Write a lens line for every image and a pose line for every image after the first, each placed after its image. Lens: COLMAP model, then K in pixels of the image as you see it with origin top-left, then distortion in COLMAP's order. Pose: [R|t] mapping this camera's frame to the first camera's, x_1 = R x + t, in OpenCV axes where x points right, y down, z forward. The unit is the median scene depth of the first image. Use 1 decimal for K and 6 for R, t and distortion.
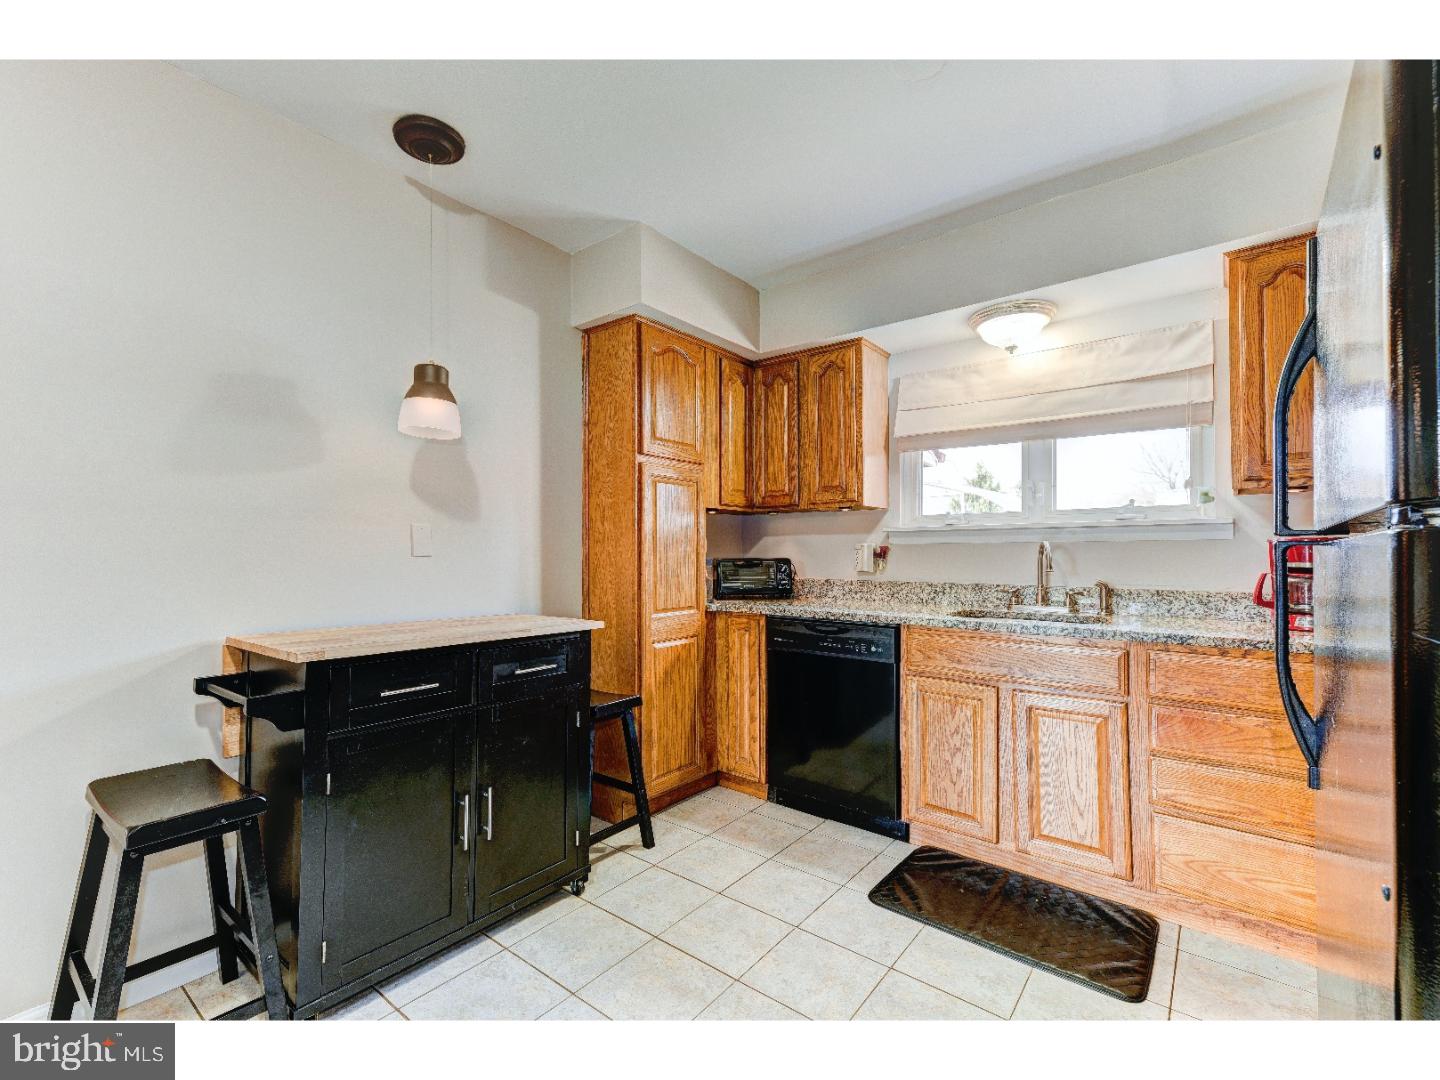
lens RADIAL K [[630.7, 0, 724.2], [0, 630.7, 552.4], [0, 0, 1]] dist [0.020592, -0.000079]
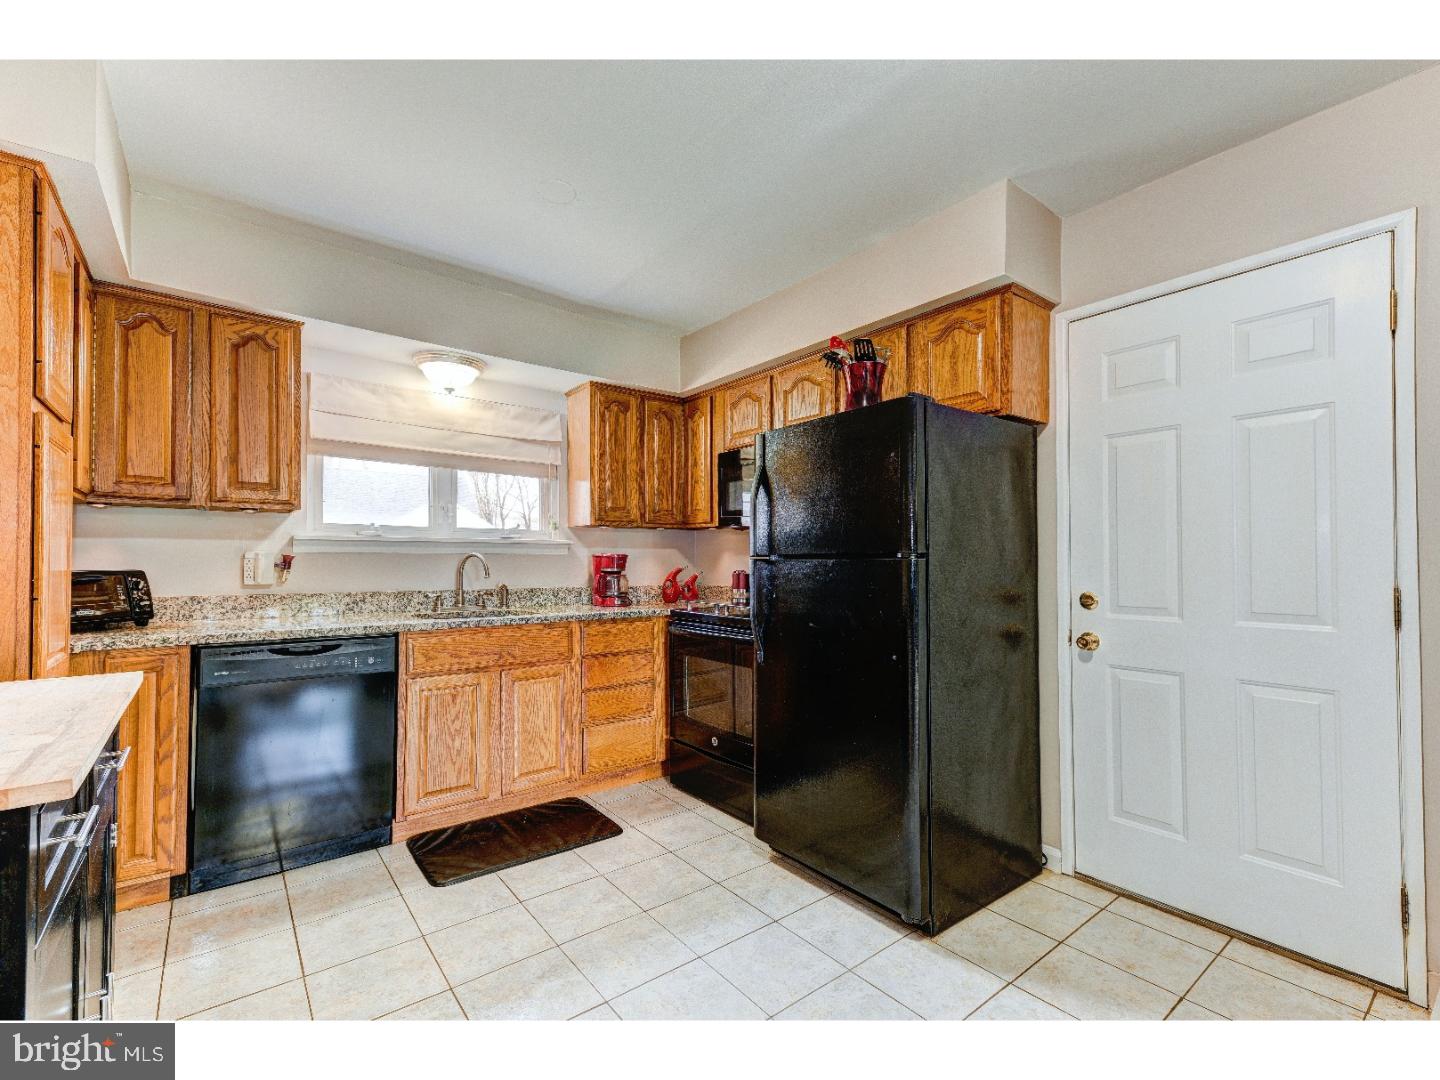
lens RADIAL K [[615.5, 0, 722.9], [0, 615.5, 562.5], [0, 0, 1]] dist [0.021827, 0.000056]
pose [[0.249914, -0.001766, 0.968266, -0.518522], [-0.003120, 0.999992, 0.002629, -0.004437], [-0.968263, -0.003678, 0.249907, 0.211713]]
